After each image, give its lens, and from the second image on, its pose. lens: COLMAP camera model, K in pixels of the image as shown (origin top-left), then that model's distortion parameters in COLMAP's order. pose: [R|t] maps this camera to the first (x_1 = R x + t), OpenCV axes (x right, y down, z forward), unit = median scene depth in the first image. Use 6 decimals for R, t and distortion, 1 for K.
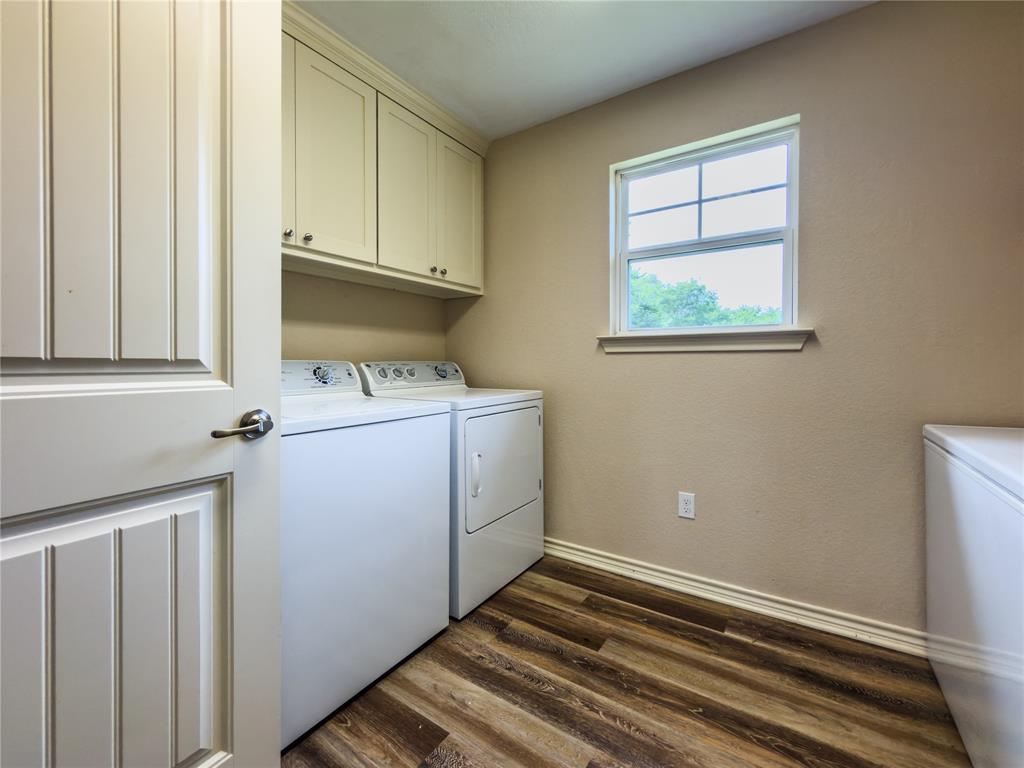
lens RADIAL K [[432.7, 0, 514.5], [0, 432.7, 366.1], [0, 0, 1]] dist [-0.001070, -0.000222]
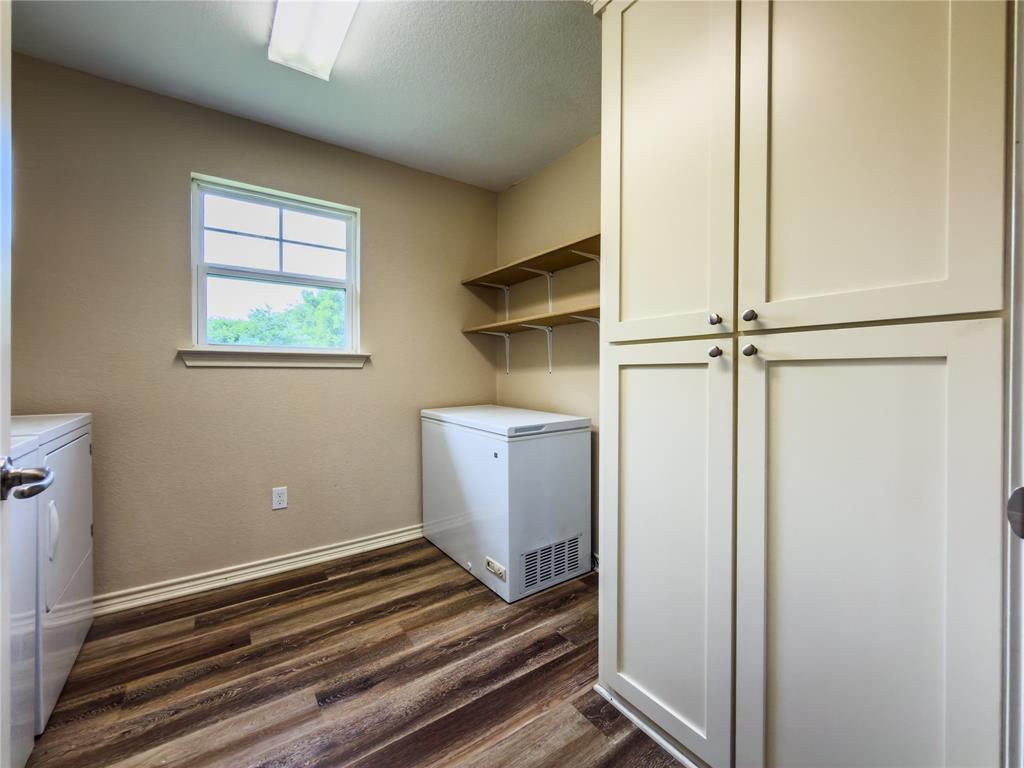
lens RADIAL K [[418.8, 0, 498.5], [0, 418.8, 374.0], [0, 0, 1]] dist [0.000236, 0.000065]
pose [[0.378116, -0.002541, 0.925755, -0.510467], [0.006195, 0.999981, 0.000214, -0.013655], [-0.925737, 0.005655, 0.378125, 0.022346]]
